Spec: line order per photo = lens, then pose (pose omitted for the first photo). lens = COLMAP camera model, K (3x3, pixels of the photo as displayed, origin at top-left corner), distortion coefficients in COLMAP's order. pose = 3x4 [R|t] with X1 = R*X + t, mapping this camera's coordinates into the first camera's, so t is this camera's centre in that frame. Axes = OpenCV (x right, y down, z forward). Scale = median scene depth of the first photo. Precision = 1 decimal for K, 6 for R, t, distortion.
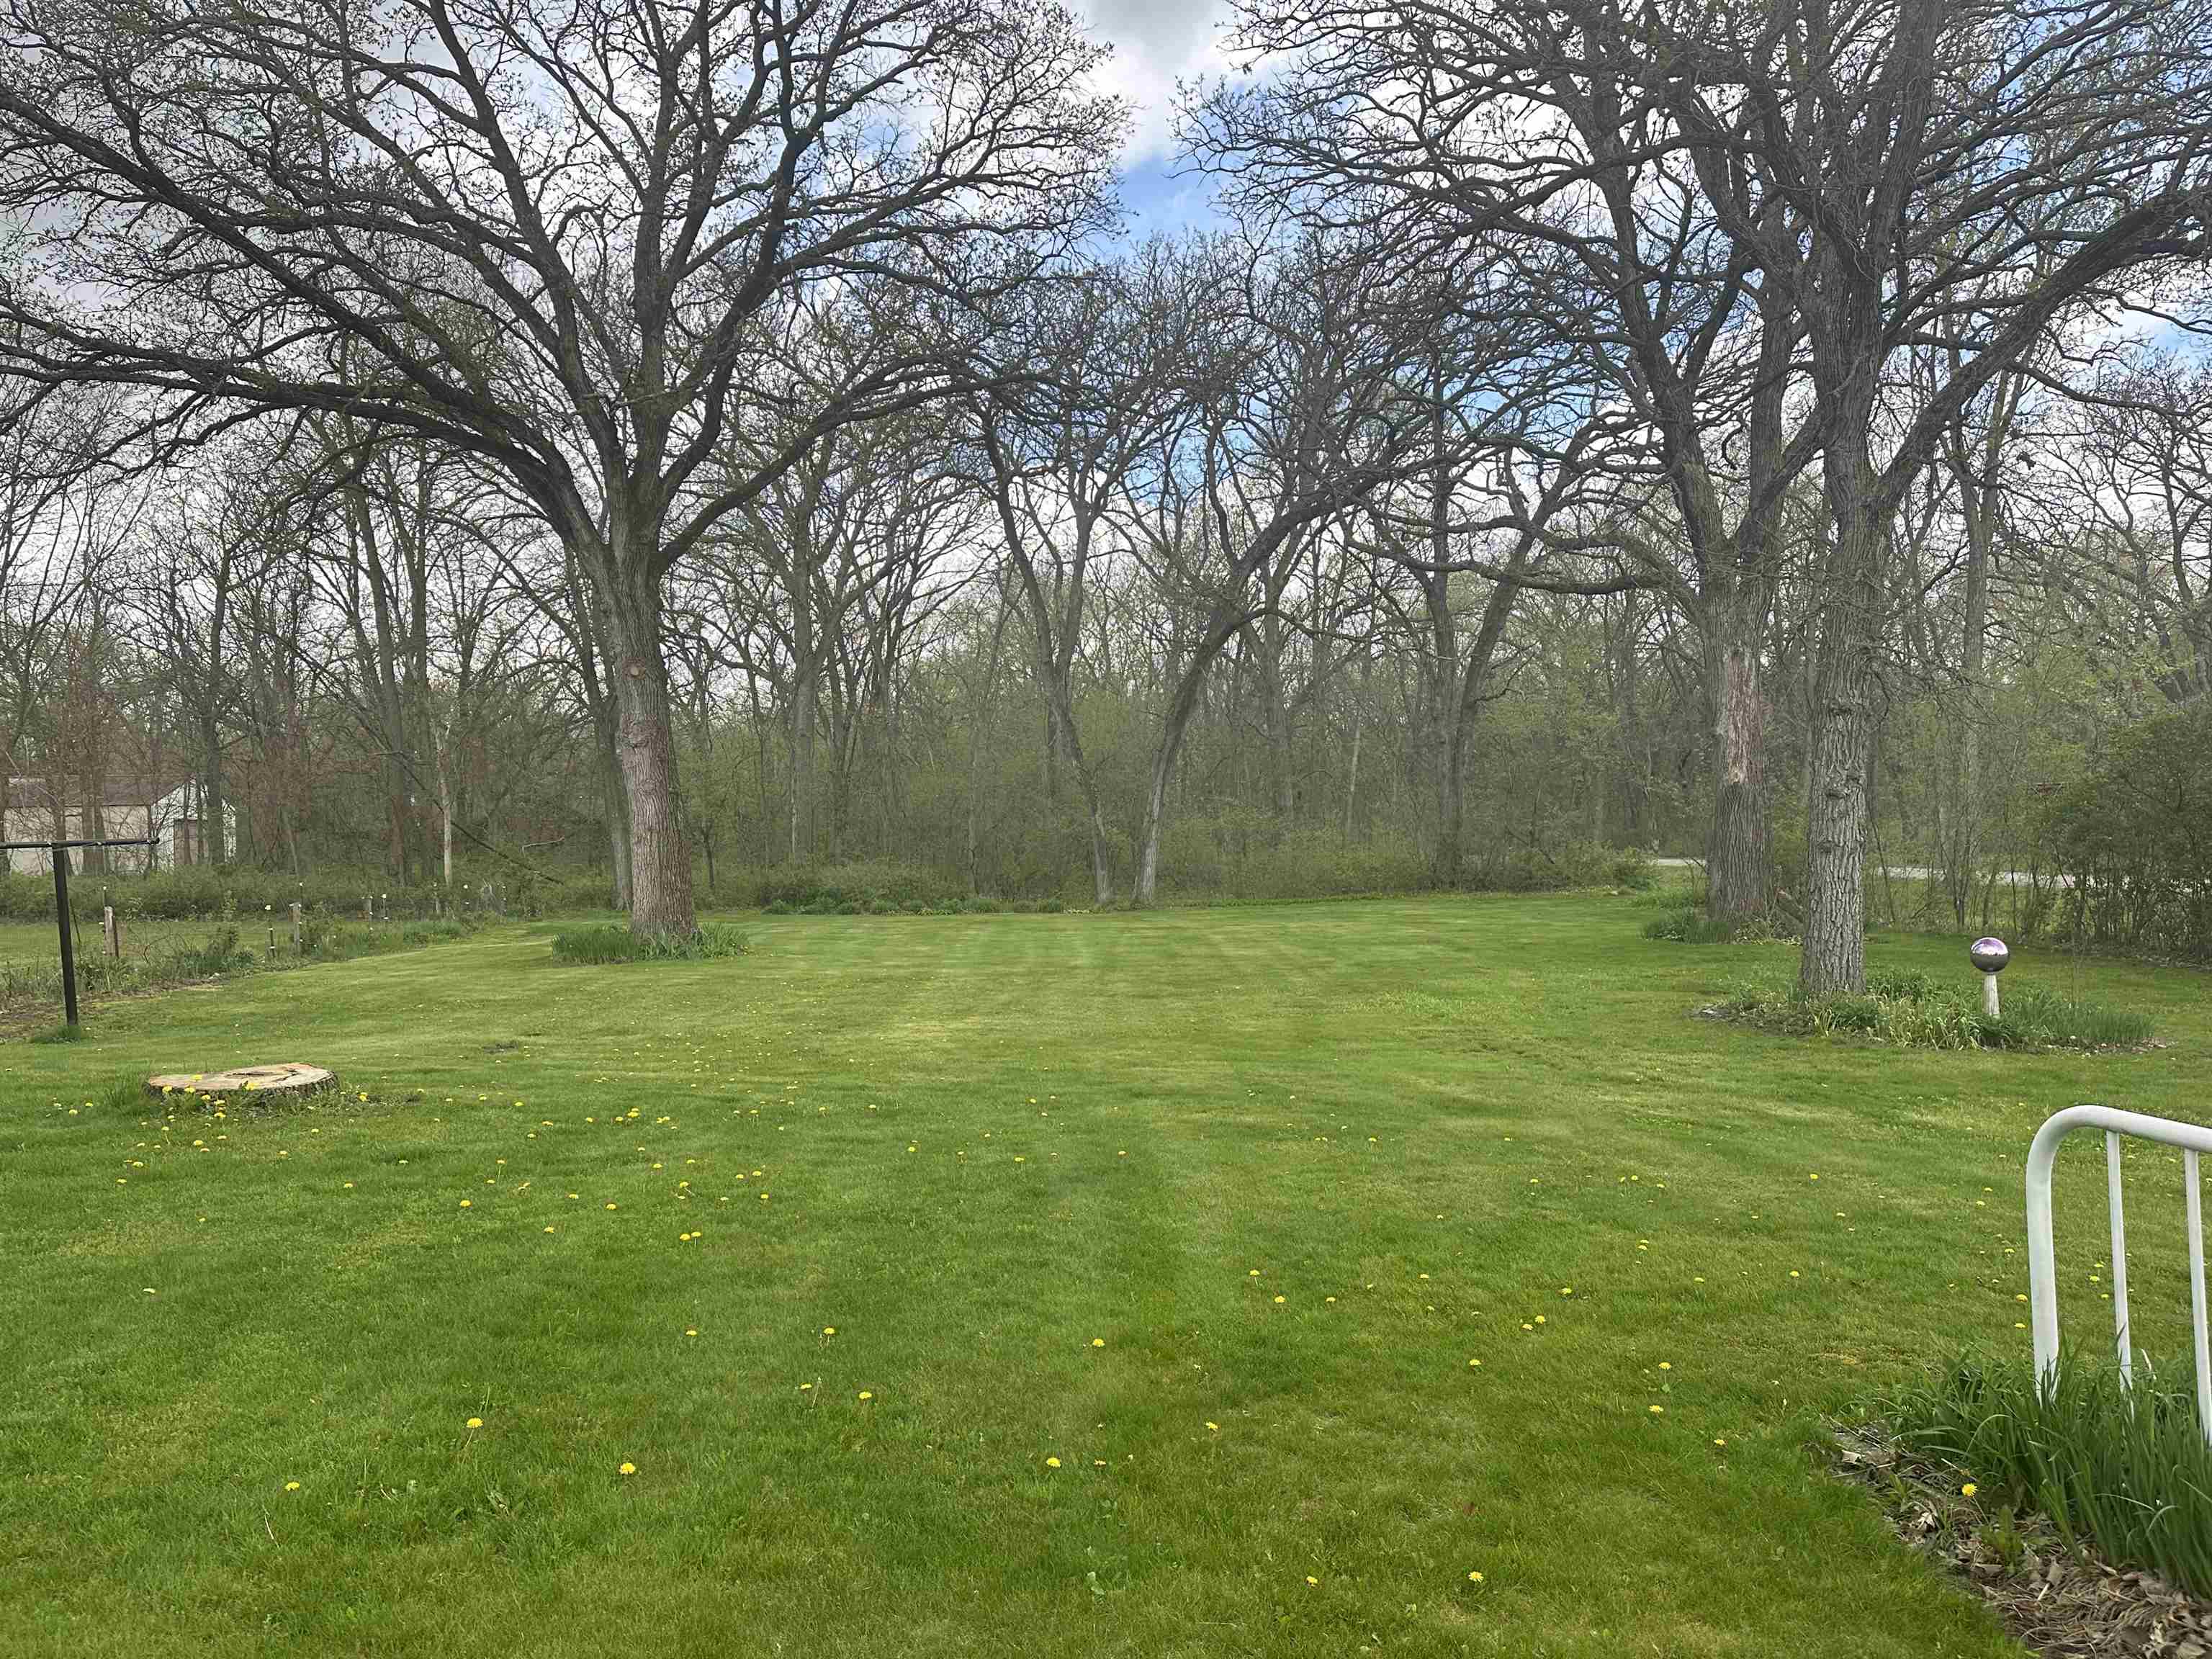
lens RADIAL K [[1505.2, 0, 1106.0], [0, 1505.2, 829.5], [0, 0, 1]] dist [0.132162, -0.190226]
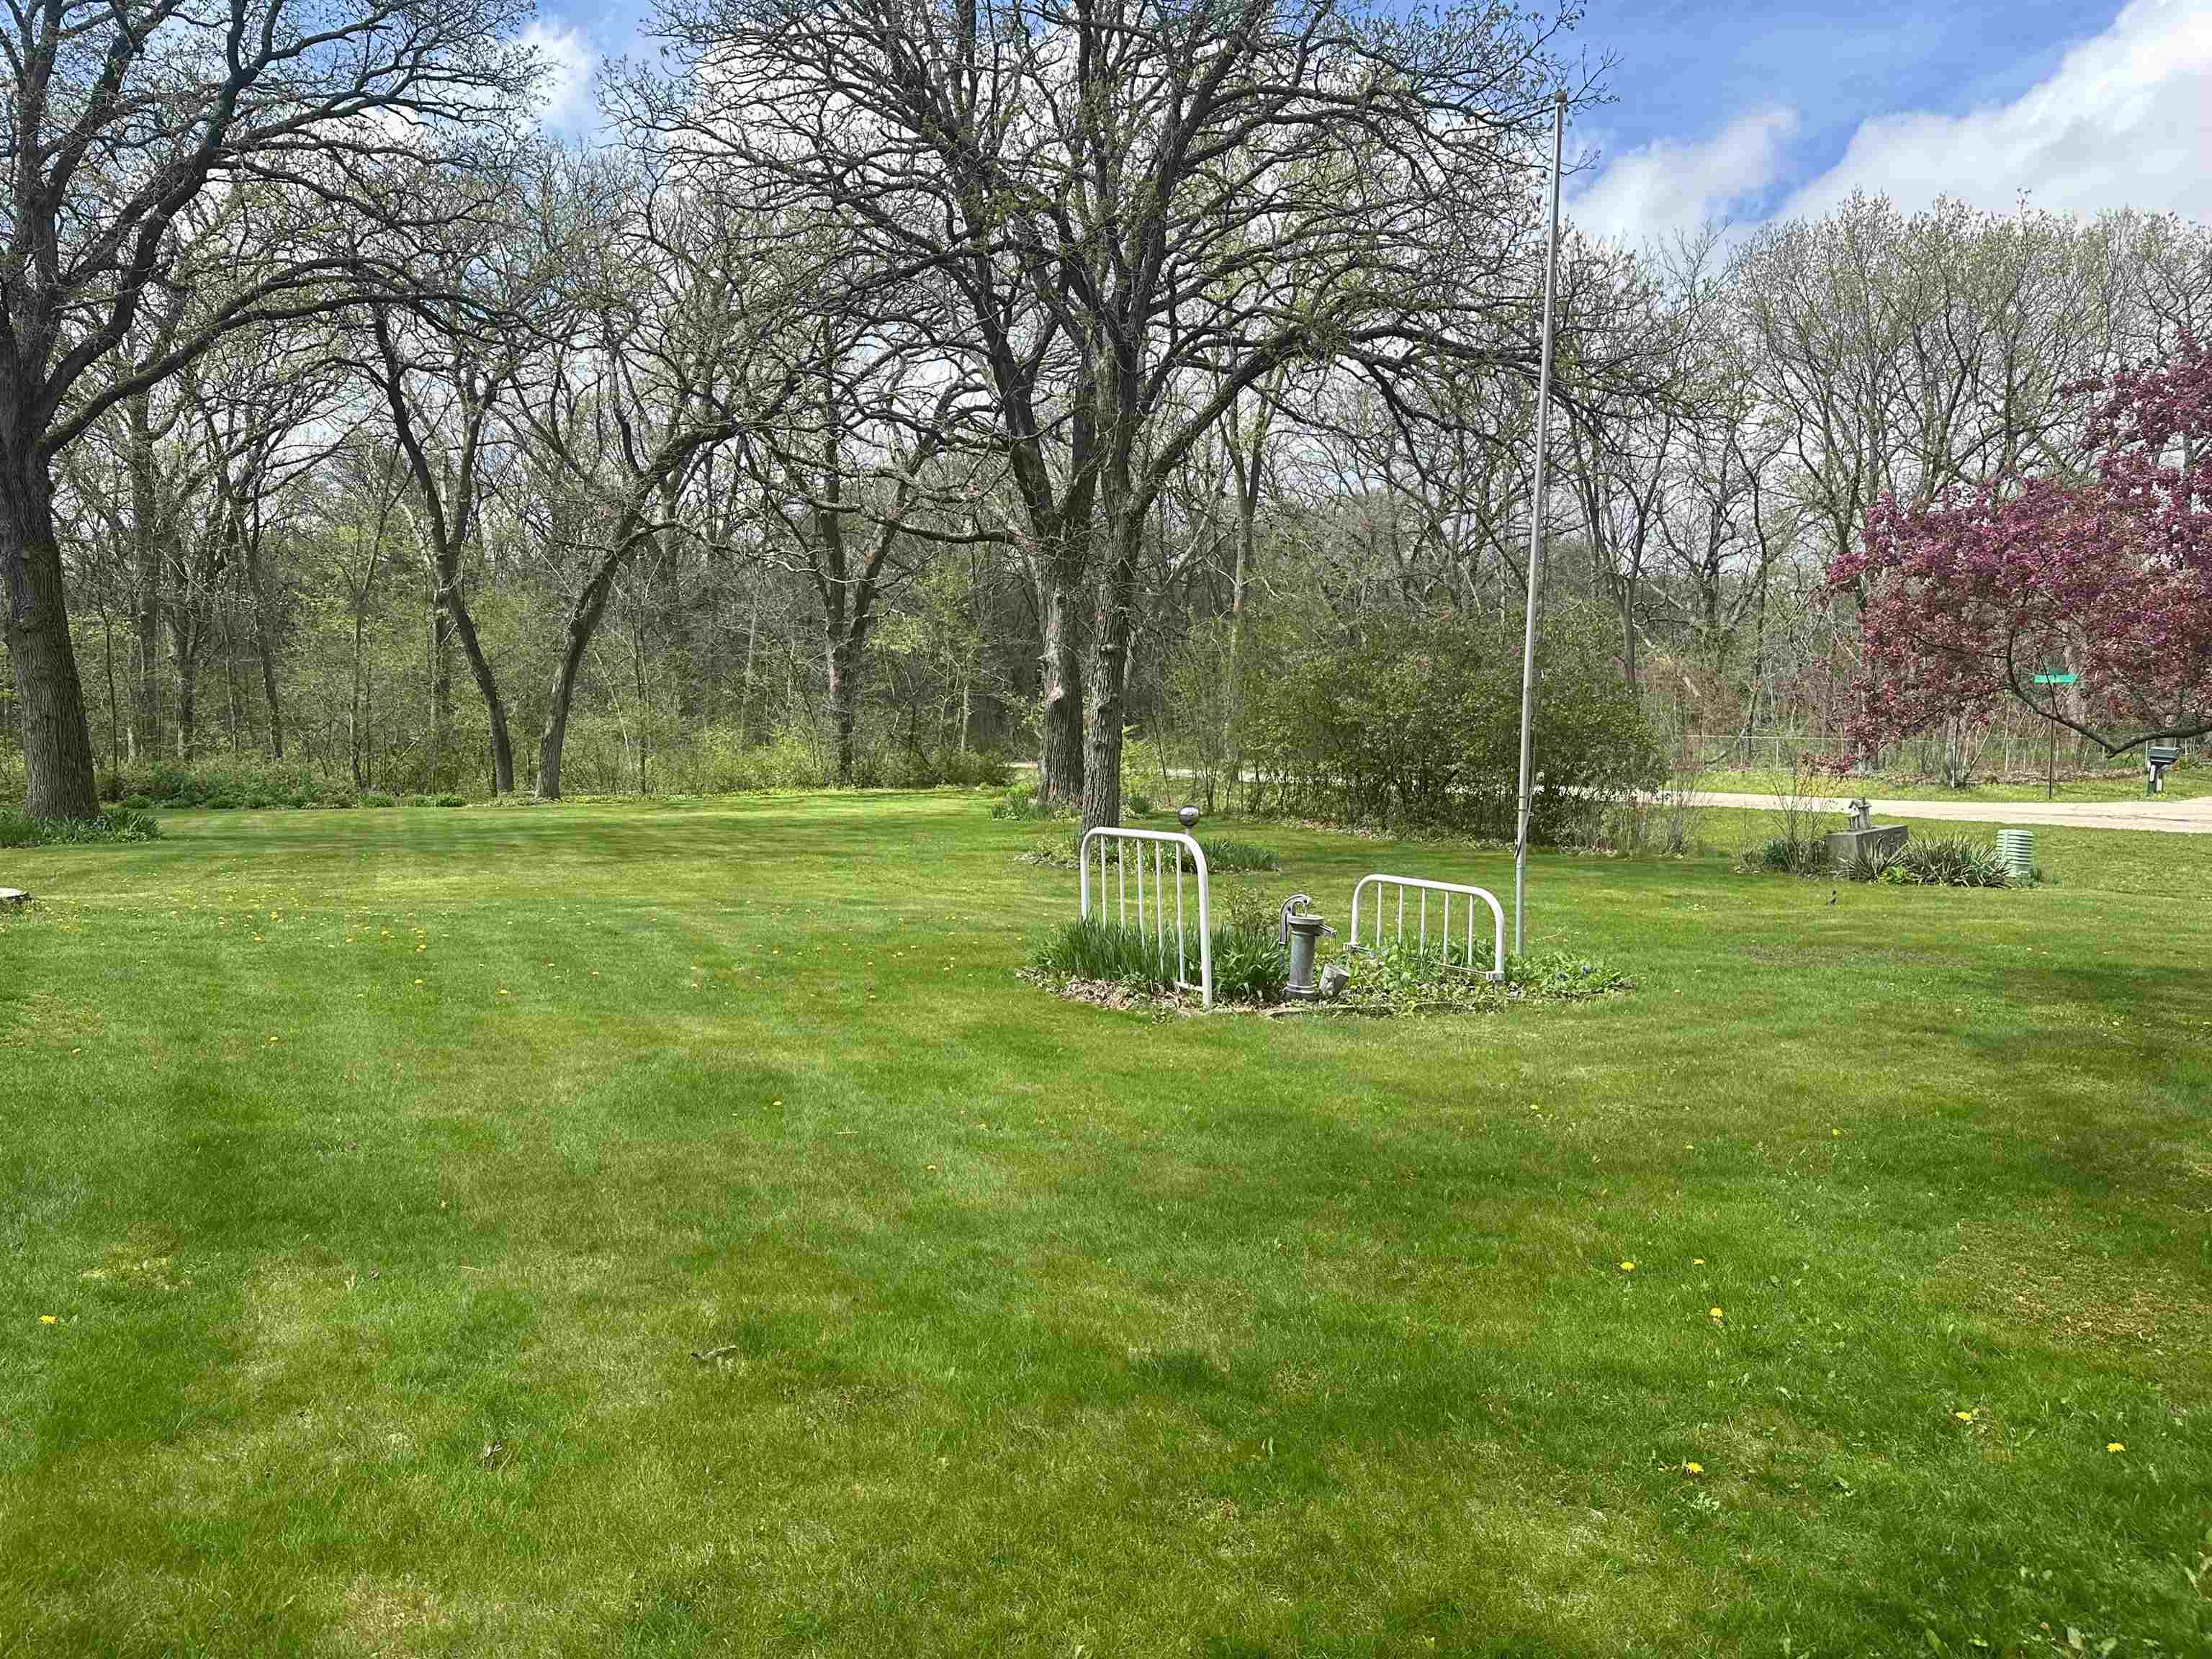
lens RADIAL K [[1539.6, 0, 1106.0], [0, 1539.6, 829.5], [0, 0, 1]] dist [0.088965, -0.076879]
pose [[0.923031, -0.005045, 0.384693, -0.049922], [-0.017696, 0.998299, 0.055552, 0.006362], [-0.384319, -0.058084, 0.921371, -0.205324]]
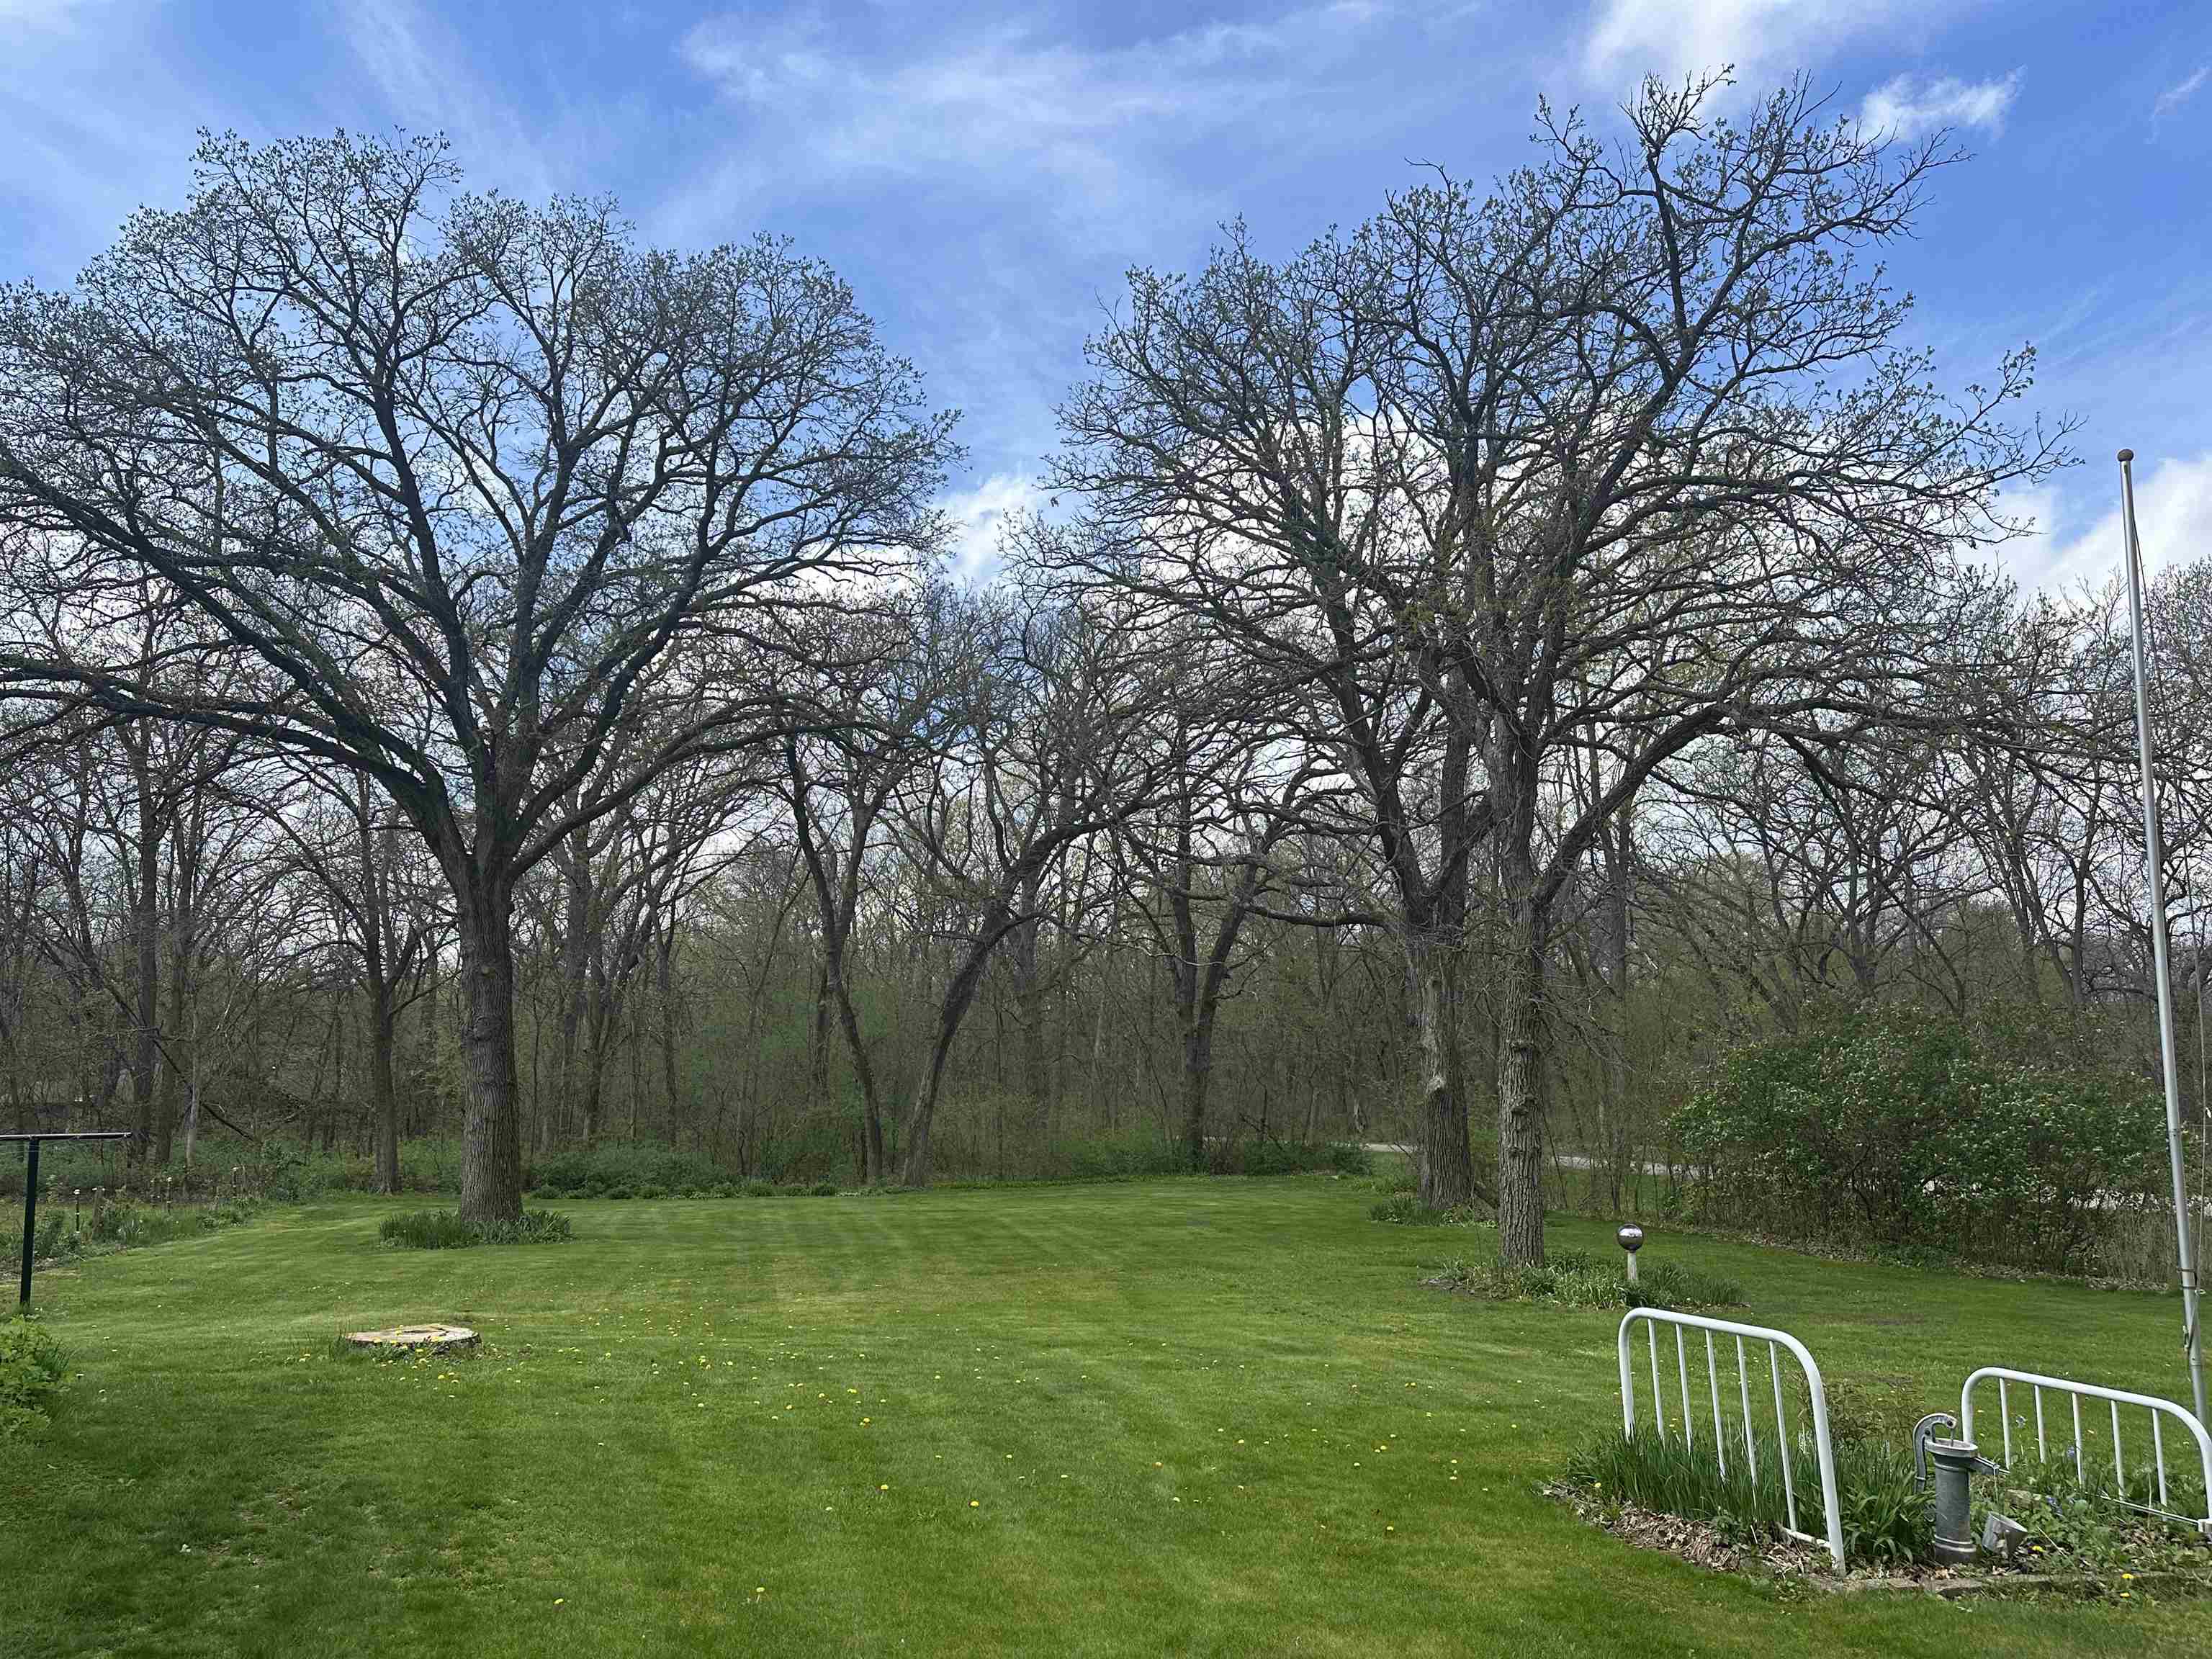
lens RADIAL K [[1526.9, 0, 1108.8], [0, 1526.9, 819.8], [0, 0, 1]] dist [0.118214, -0.157019]
pose [[0.981360, 0.048684, 0.185908, -0.077511], [-0.014324, 0.983219, -0.181866, -0.012392], [-0.191642, 0.175813, 0.965590, -0.155771]]
